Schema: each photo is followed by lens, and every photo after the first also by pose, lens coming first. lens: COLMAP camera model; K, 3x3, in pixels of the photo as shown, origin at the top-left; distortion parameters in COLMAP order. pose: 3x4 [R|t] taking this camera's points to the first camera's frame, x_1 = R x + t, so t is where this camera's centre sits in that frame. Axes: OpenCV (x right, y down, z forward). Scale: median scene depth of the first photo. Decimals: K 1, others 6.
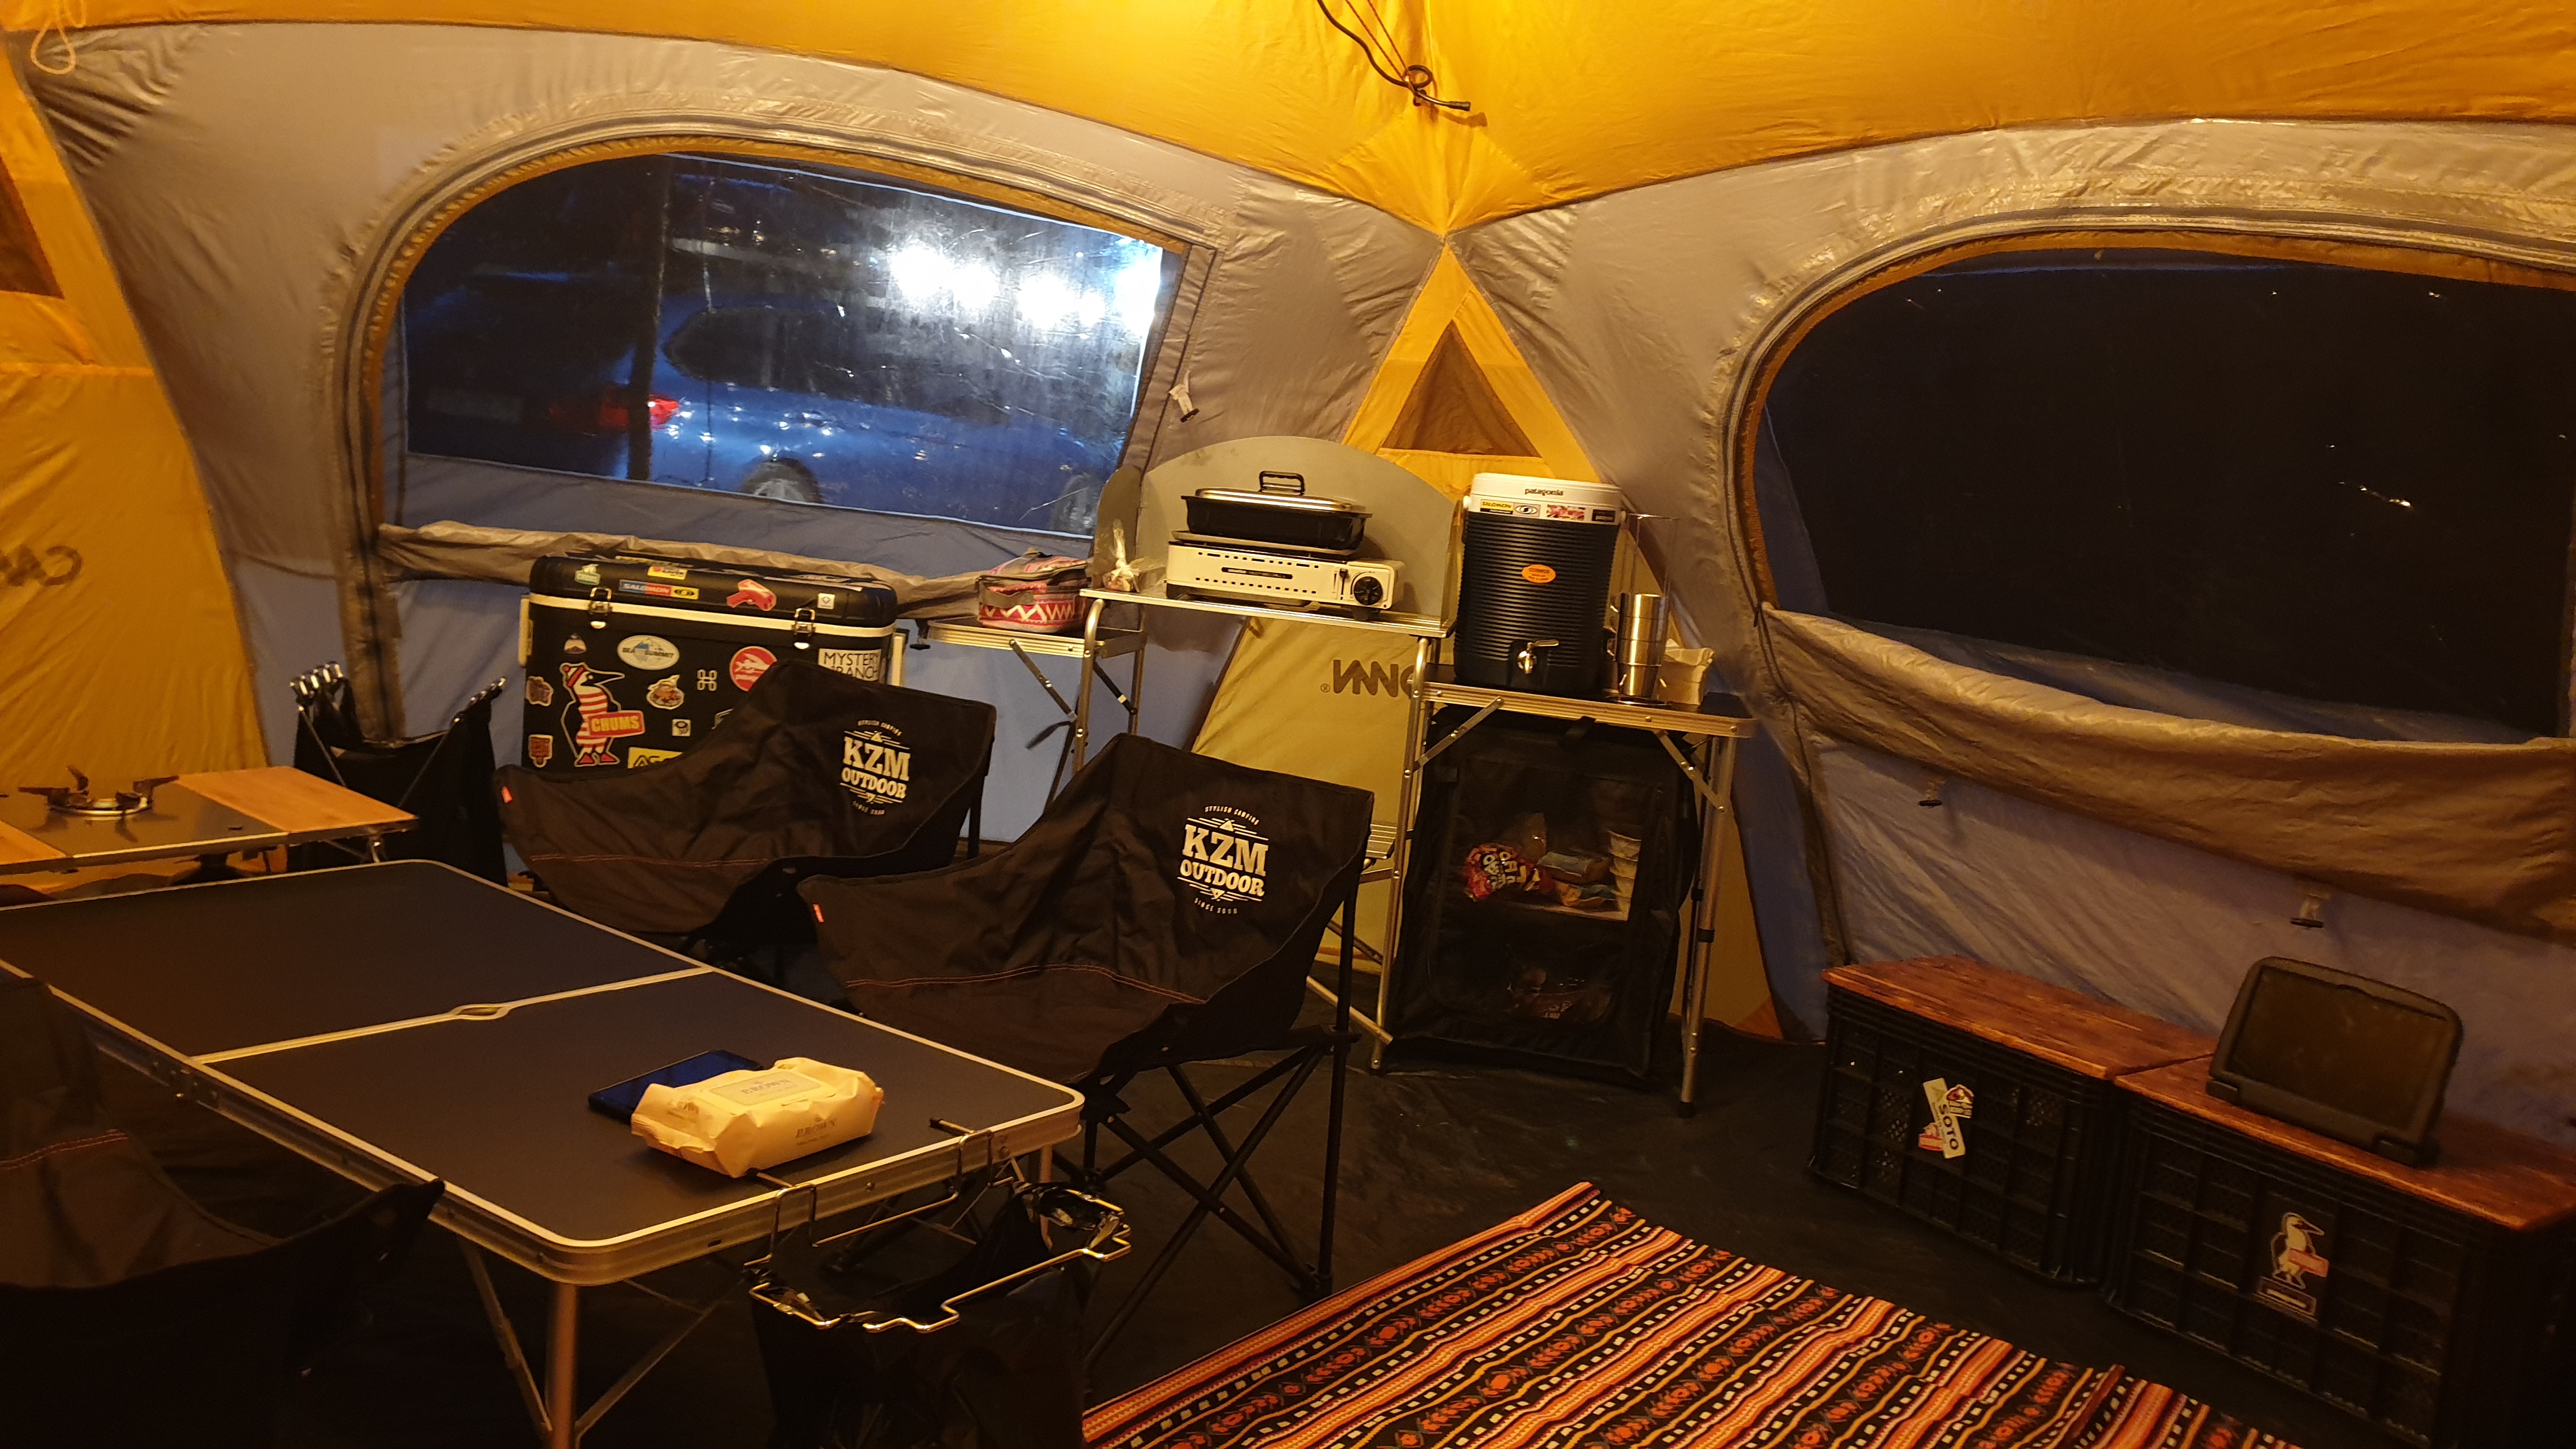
lens RADIAL K [[1977.7, 0, 1288.0], [0, 1977.7, 724.5], [0, 0, 1]] dist [0.091866, -0.162653]
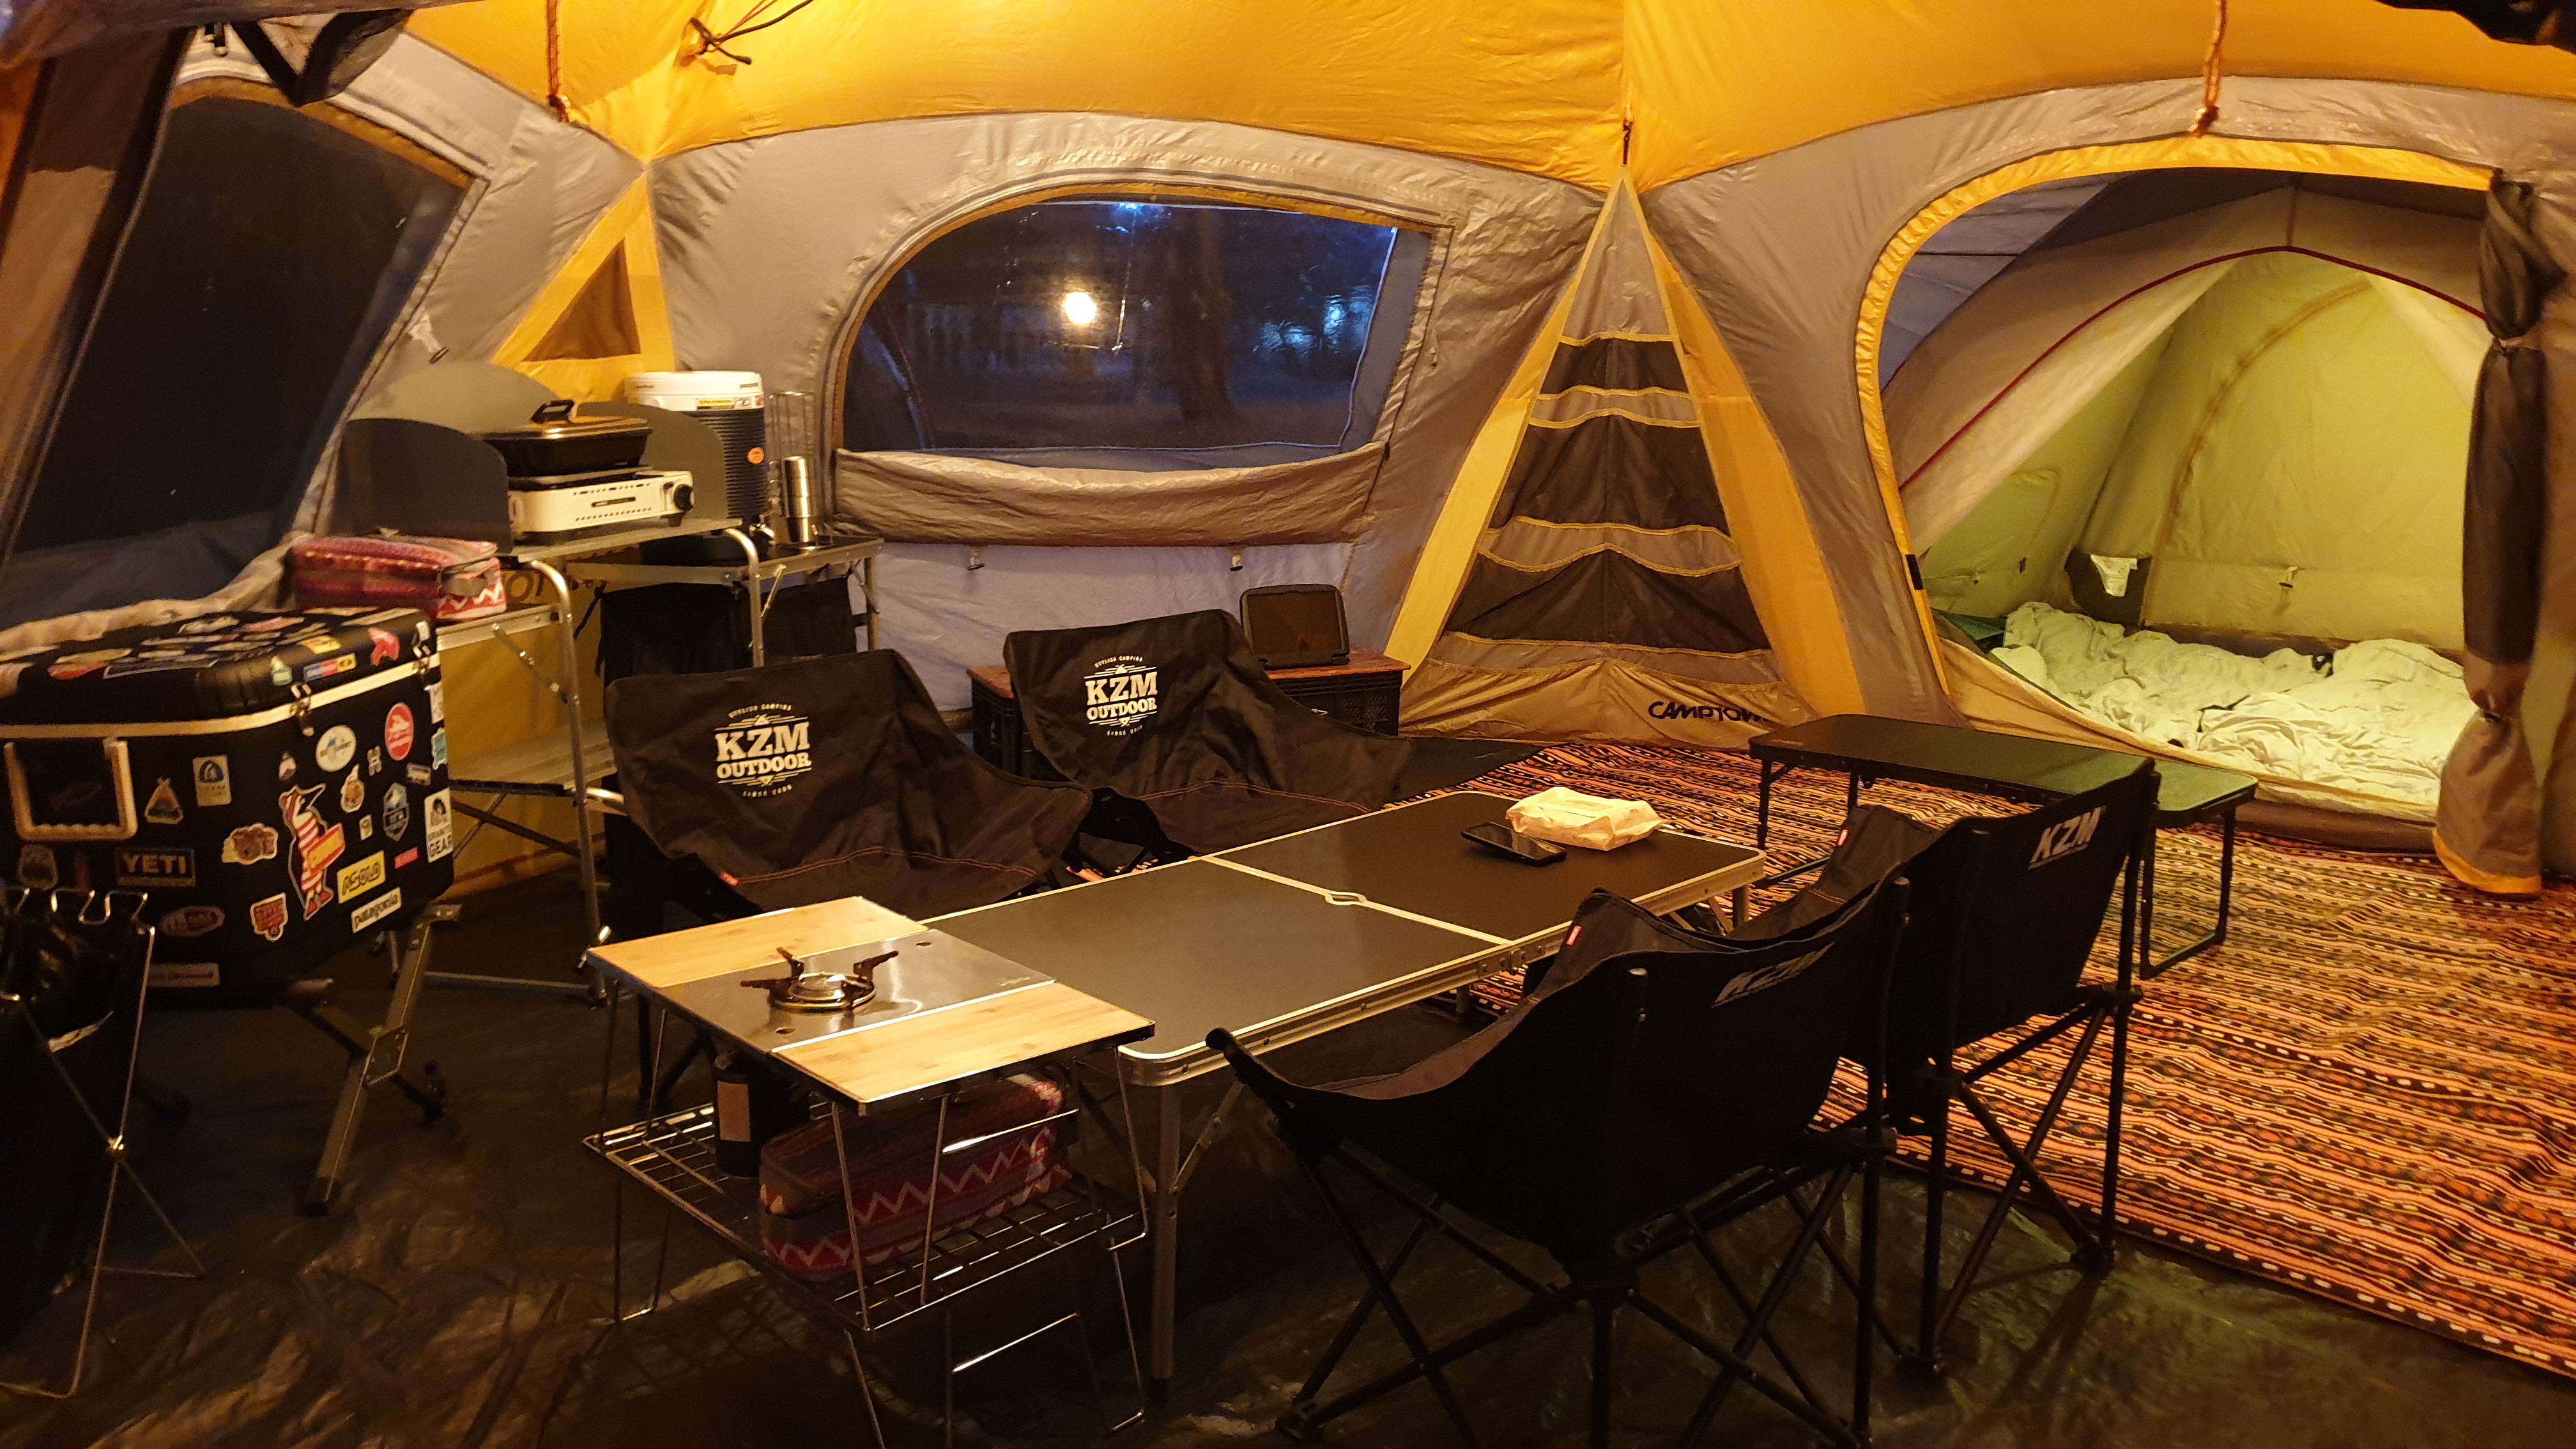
lens RADIAL K [[1997.0, 0, 1305.4], [0, 1997.0, 718.3], [0, 0, 1]] dist [0.030840, -0.003626]
pose [[0.169112, -0.296712, 0.939874, -0.998510], [0.151494, 0.950102, 0.272682, -0.207138], [-0.973884, 0.096272, 0.205624, 0.466422]]
